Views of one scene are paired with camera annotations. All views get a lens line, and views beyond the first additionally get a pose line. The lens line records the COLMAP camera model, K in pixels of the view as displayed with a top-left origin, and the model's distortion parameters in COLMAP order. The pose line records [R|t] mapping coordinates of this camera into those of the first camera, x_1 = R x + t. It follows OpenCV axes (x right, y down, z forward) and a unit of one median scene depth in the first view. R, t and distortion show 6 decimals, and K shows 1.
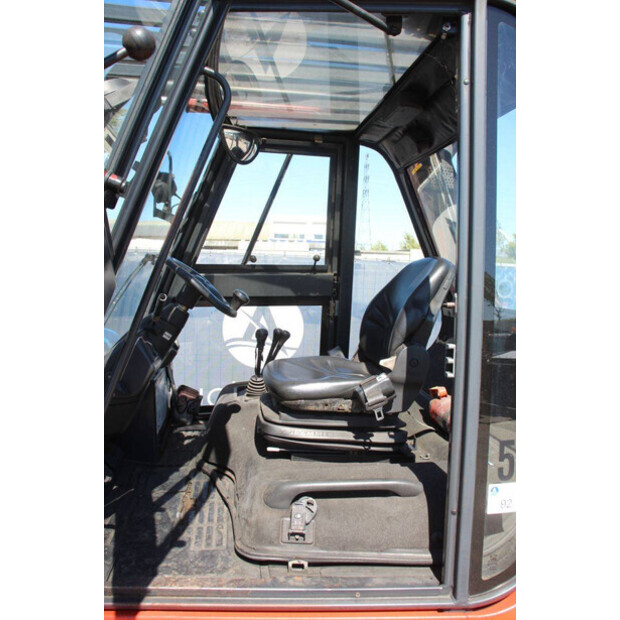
lens RADIAL K [[513.7, 0, 314.9], [0, 513.7, 308.1], [0, 0, 1]] dist [-0.147429, 0.104161]
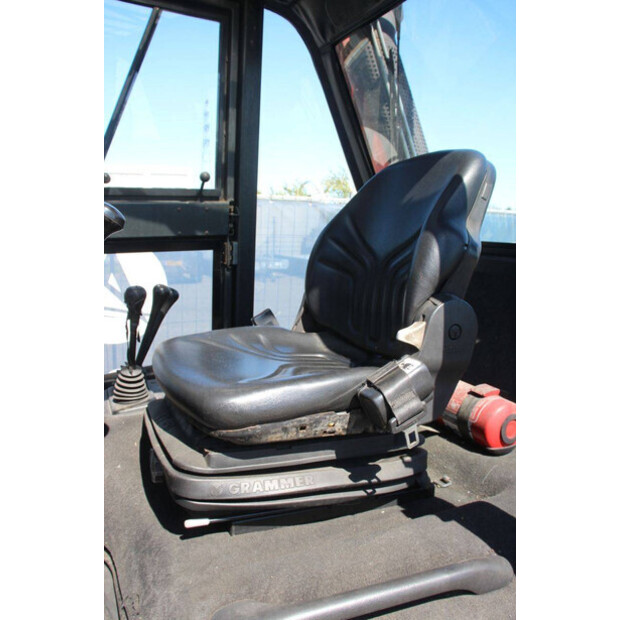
lens RADIAL K [[531.3, 0, 313.1], [0, 531.3, 315.5], [0, 0, 1]] dist [-0.126013, 0.061080]
pose [[0.957806, -0.062163, 0.280612, -0.098654], [0.035615, 0.994476, 0.098739, 0.027462], [-0.285199, -0.084579, 0.954729, 0.474902]]
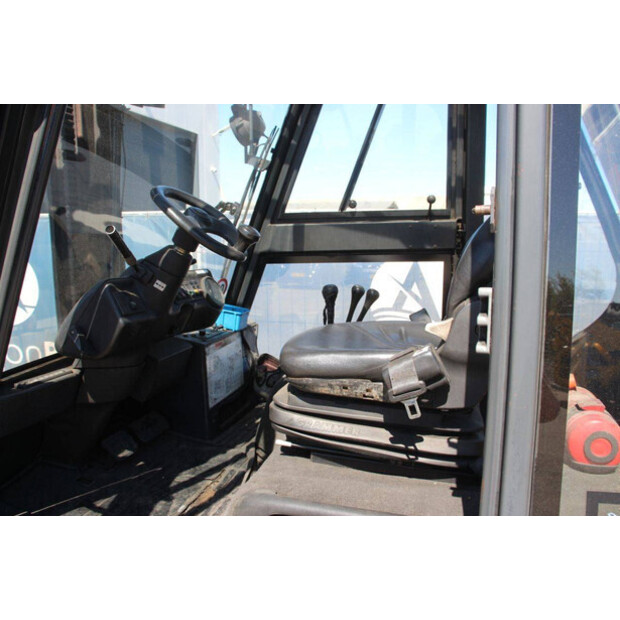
lens RADIAL K [[513.7, 0, 313.1], [0, 513.7, 307.6], [0, 0, 1]] dist [-0.147429, 0.104161]
pose [[0.916126, 0.018715, -0.400454, 0.232880], [-0.001317, 0.999045, 0.043676, 0.051048], [0.400889, -0.039486, 0.915275, 0.344689]]
